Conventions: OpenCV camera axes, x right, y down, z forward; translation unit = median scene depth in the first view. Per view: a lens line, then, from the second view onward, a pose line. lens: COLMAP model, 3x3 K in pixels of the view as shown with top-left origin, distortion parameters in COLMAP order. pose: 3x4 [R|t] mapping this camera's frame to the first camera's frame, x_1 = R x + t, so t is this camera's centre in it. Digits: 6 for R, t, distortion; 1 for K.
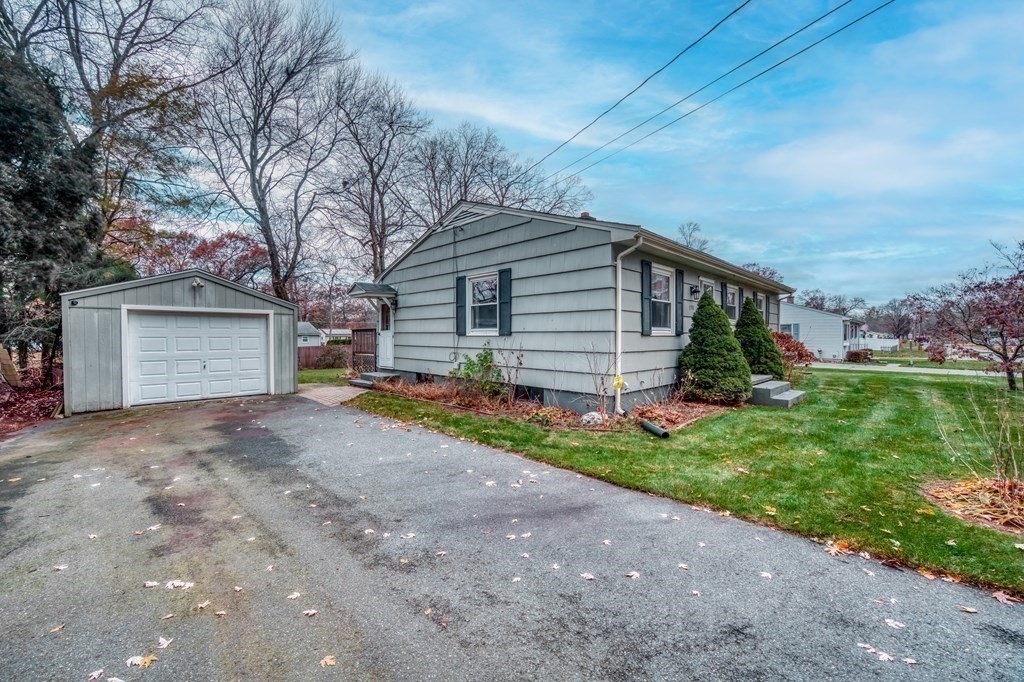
lens RADIAL K [[396.0, 0, 511.6], [0, 396.0, 330.9], [0, 0, 1]] dist [-0.013973, 0.000103]
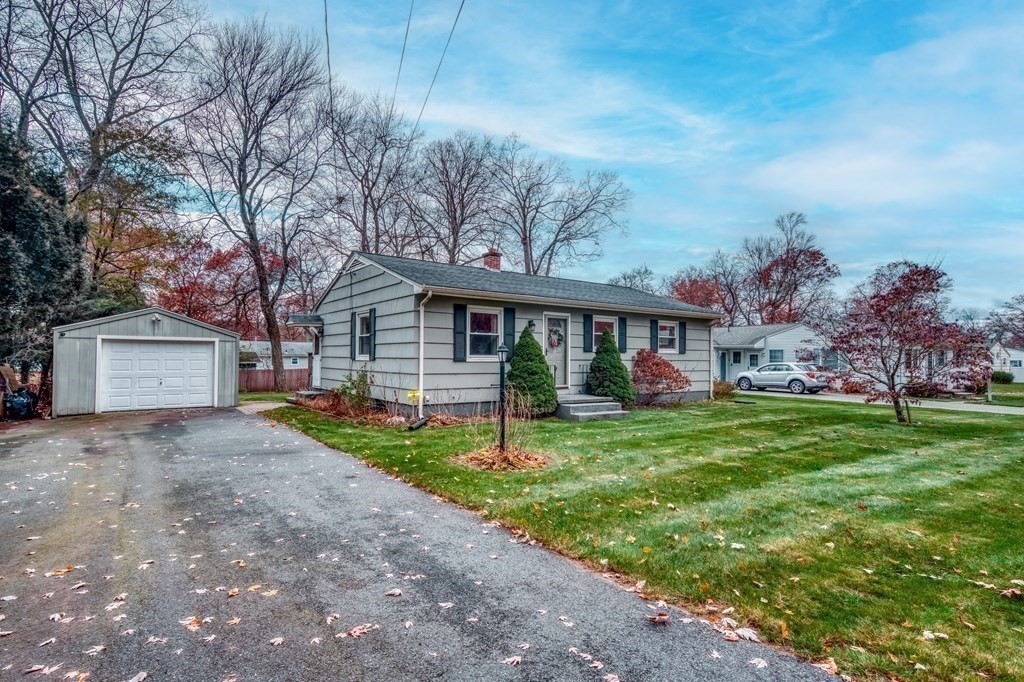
lens RADIAL K [[509.5, 0, 511.9], [0, 509.5, 335.9], [0, 0, 1]] dist [0.066917, -0.000283]
pose [[0.986450, 0.002469, -0.164046, 0.571791], [-0.008005, 0.999420, -0.033090, -0.013137], [0.163870, 0.033955, 0.985897, -0.456145]]
